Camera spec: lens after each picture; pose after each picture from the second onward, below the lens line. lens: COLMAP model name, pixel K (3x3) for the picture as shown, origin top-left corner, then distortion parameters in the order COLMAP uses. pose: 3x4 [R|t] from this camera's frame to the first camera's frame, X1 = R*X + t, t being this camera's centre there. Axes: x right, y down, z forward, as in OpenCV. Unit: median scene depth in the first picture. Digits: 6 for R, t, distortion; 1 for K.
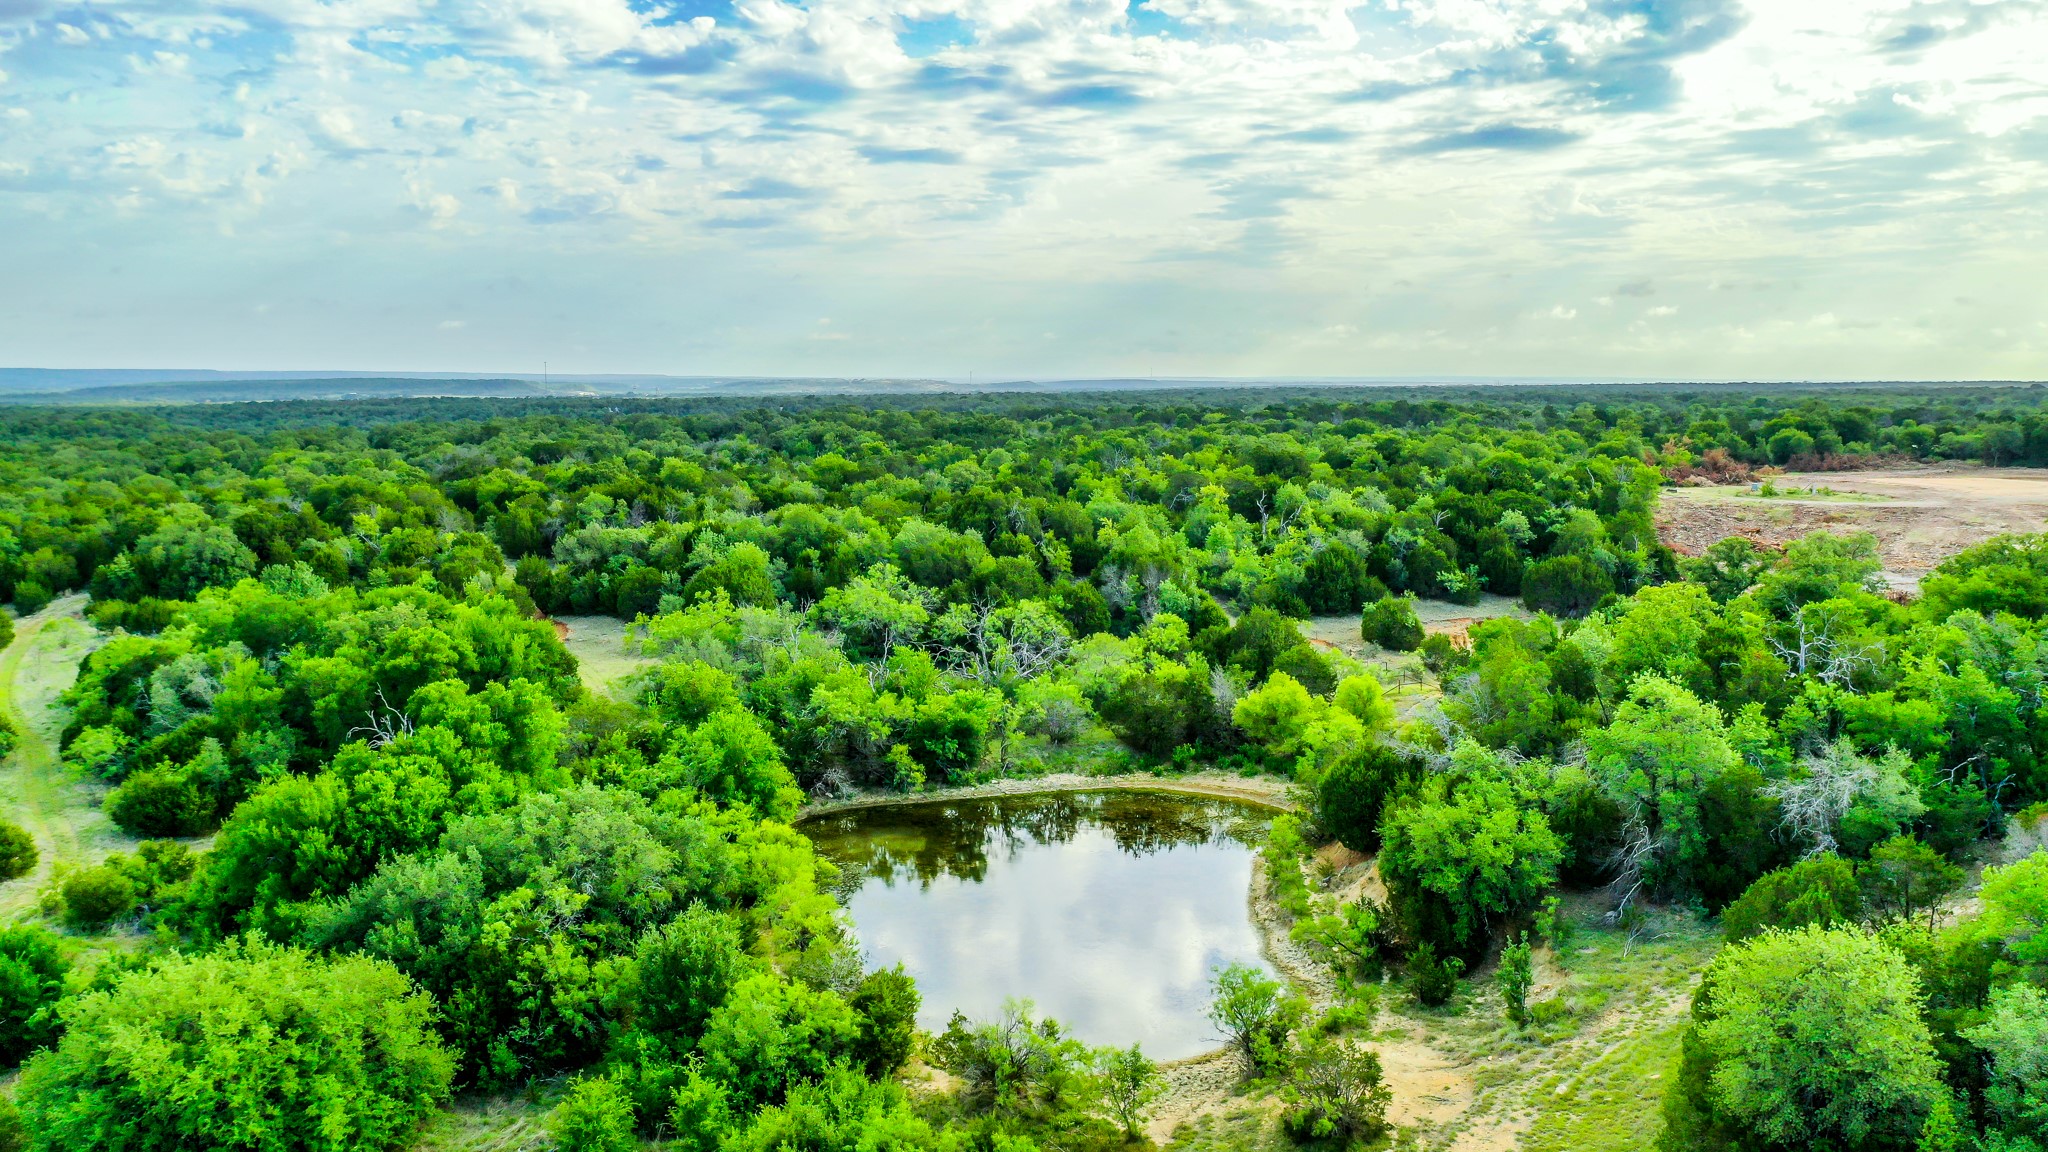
lens RADIAL K [[1627.9, 0, 1024.6], [0, 1627.9, 584.6], [0, 0, 1]] dist [-0.017004, -0.001721]
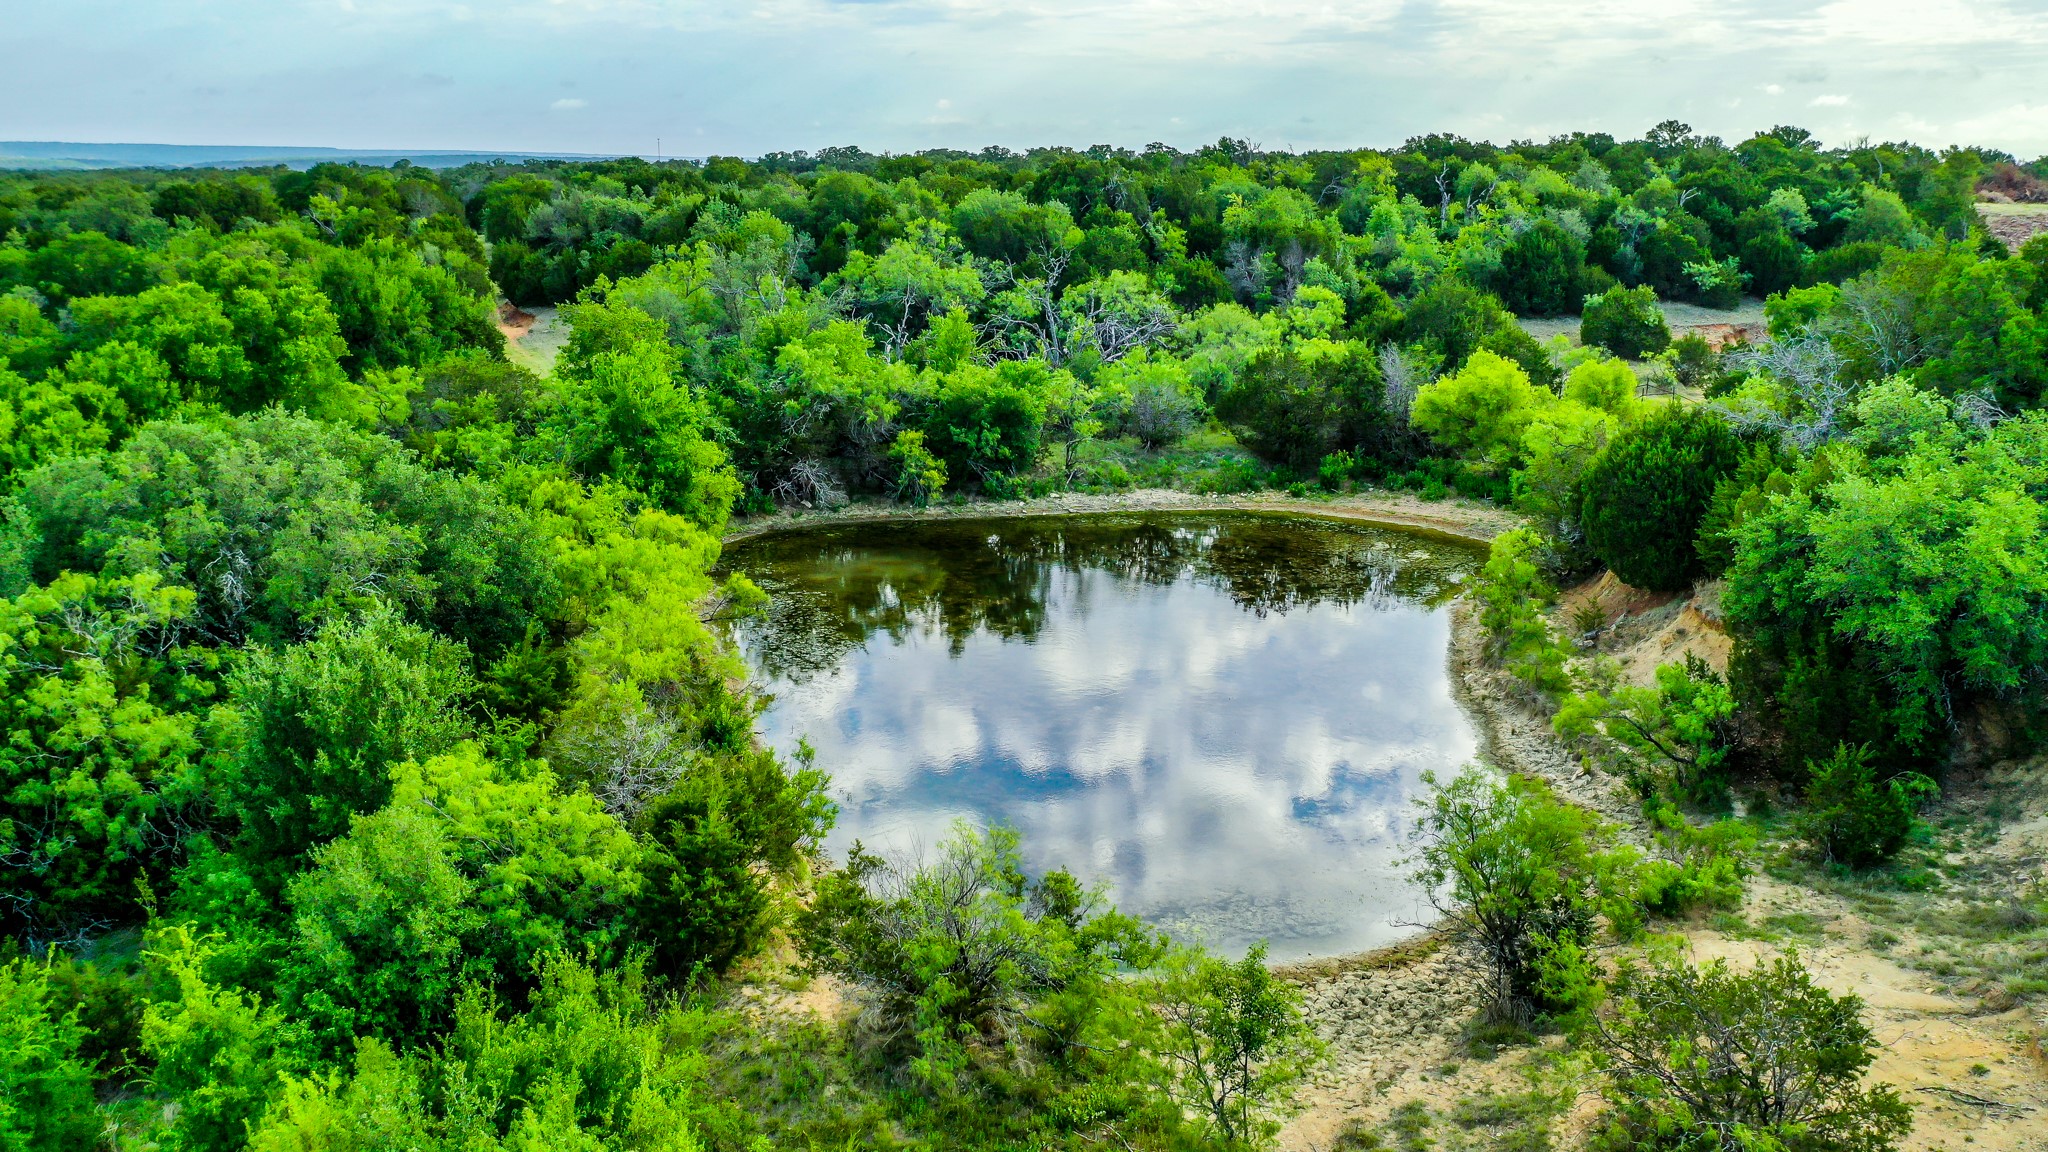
lens RADIAL K [[1627.9, 0, 1013.8], [0, 1627.9, 567.3], [0, 0, 1]] dist [-0.017004, -0.001721]
pose [[0.996267, 0.028552, -0.081467, 0.021775], [-0.019541, 0.993813, 0.109337, 0.080911], [0.084084, -0.107337, 0.990661, 0.338463]]
